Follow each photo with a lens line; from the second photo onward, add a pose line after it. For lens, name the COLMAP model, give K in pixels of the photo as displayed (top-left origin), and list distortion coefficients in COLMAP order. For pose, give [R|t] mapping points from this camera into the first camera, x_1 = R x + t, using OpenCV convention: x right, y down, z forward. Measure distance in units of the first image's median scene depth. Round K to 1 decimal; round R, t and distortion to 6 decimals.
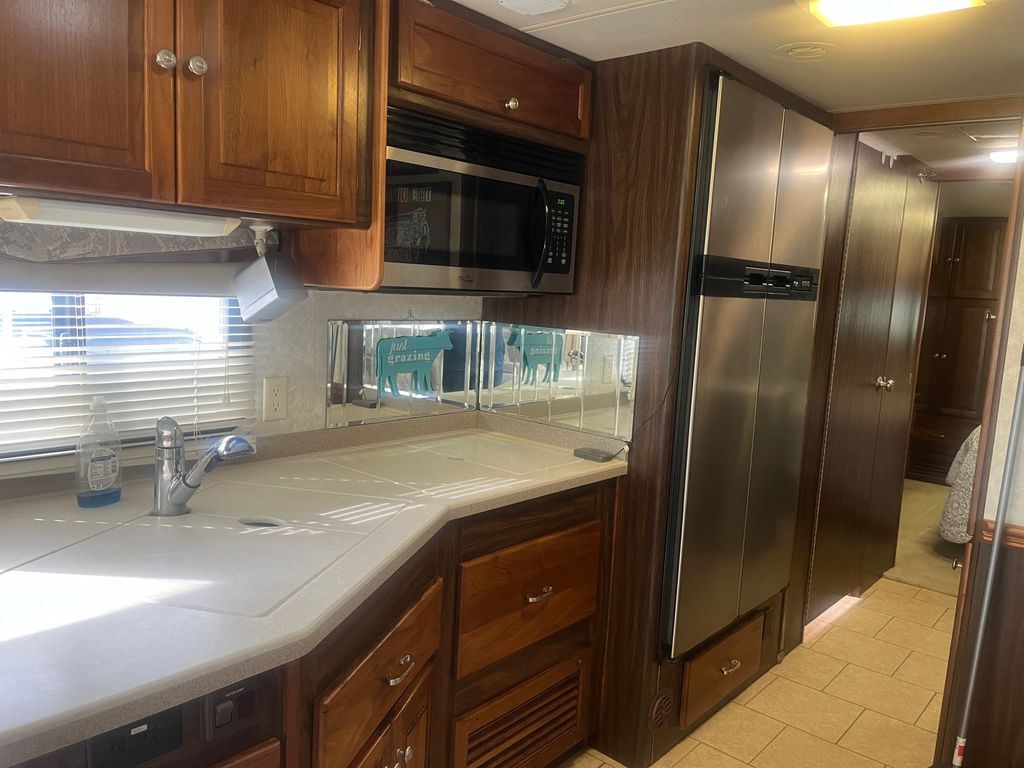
lens RADIAL K [[774.3, 0, 510.2], [0, 774.3, 385.9], [0, 0, 1]] dist [0.062023, -0.085074]
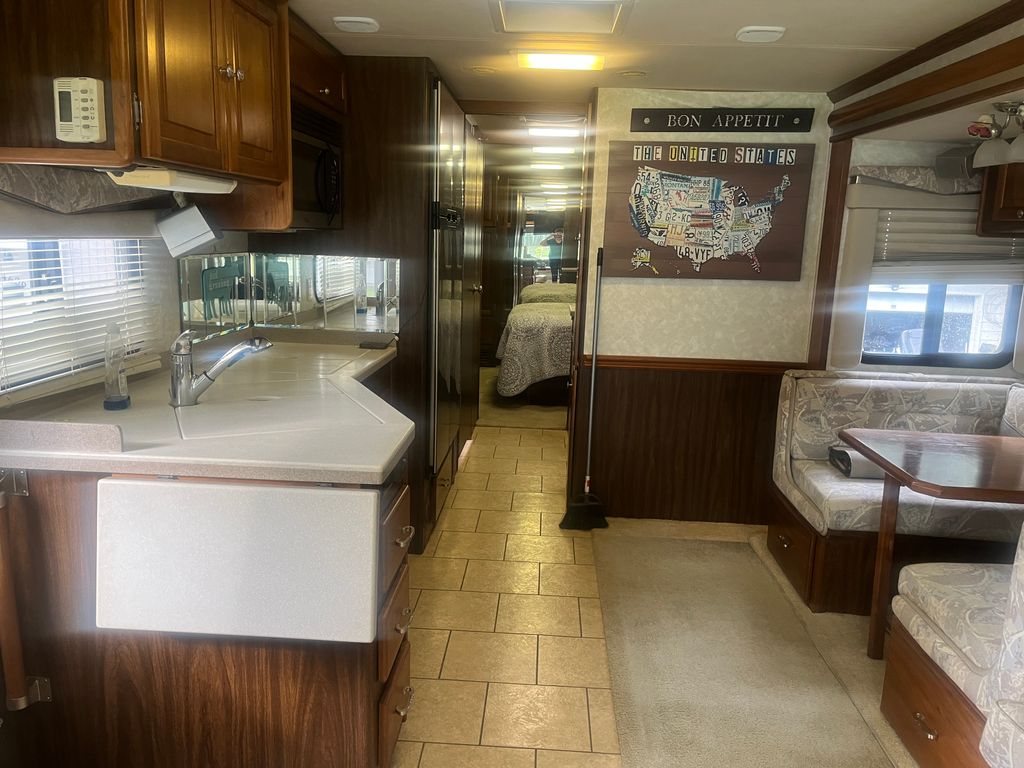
lens RADIAL K [[774.3, 0, 508.6], [0, 774.3, 385.2], [0, 0, 1]] dist [0.062023, -0.085074]
pose [[0.783829, -0.141874, 0.604552, -0.690400], [0.087638, 0.989081, 0.118487, 0.017497], [-0.614761, -0.039892, 0.787704, -0.321309]]
